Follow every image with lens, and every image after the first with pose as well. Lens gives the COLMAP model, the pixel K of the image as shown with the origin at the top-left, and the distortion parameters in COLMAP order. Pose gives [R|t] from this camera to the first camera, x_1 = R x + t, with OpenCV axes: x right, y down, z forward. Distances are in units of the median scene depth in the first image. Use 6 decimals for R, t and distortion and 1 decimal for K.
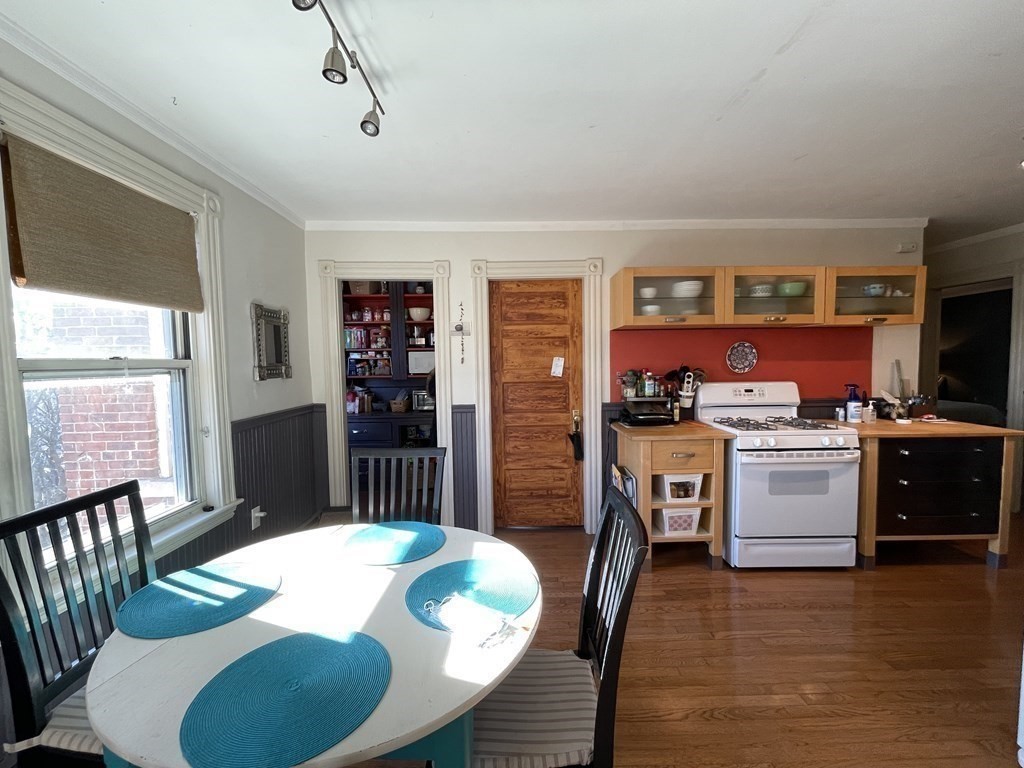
lens RADIAL K [[416.3, 0, 508.2], [0, 416.3, 388.4], [0, 0, 1]] dist [-0.002718, 0.000199]
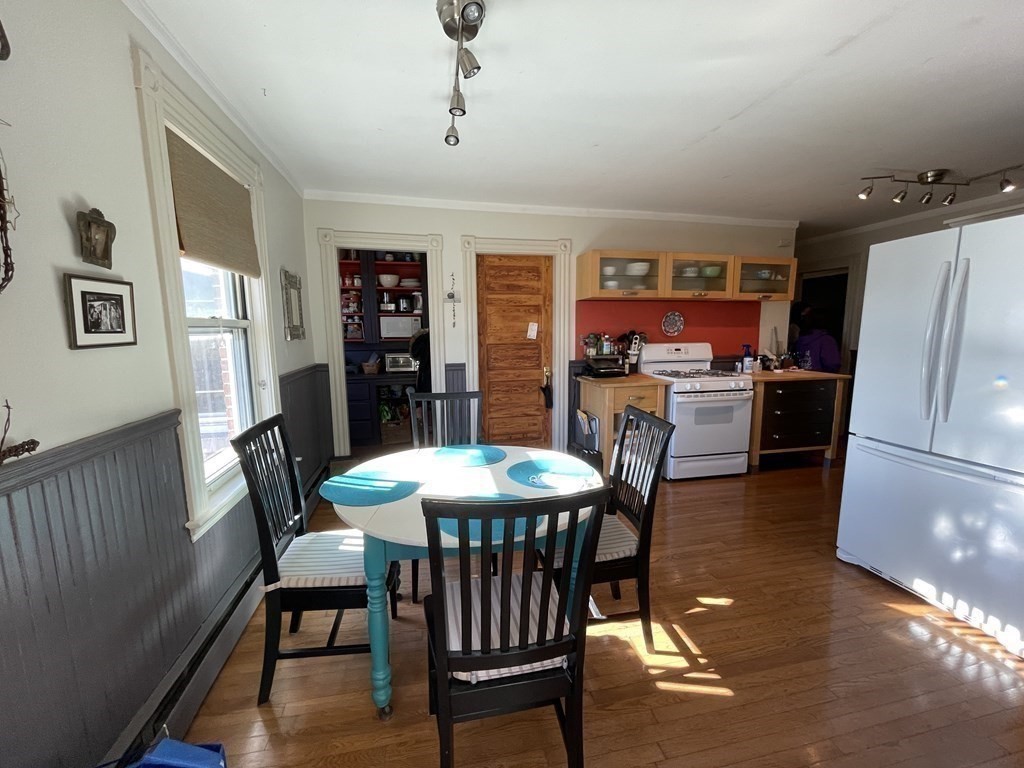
lens RADIAL K [[416.3, 0, 508.2], [0, 416.3, 388.4], [0, 0, 1]] dist [-0.002718, 0.000199]
pose [[0.978668, -0.022904, 0.204165, -0.208841], [0.007416, 0.997057, 0.076305, 0.022917], [-0.205312, -0.073163, 0.975958, -0.168990]]
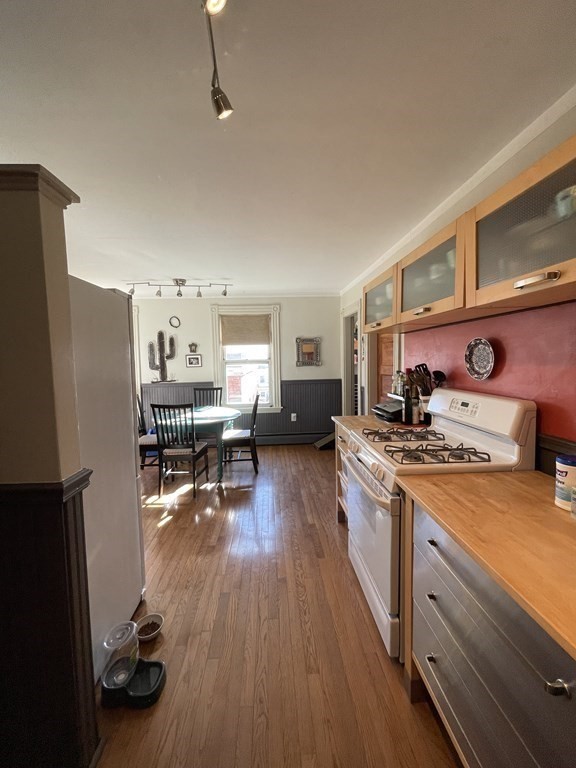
lens RADIAL K [[312.2, 0, 288.0], [0, 312.2, 384.0], [0, 0, 1]] dist [-0.002718, 0.000199]
pose [[0.065078, 0.089800, -0.993831, 1.111322], [-0.047342, 0.995099, 0.086815, -0.064104], [0.996757, 0.041400, 0.069011, 0.652483]]
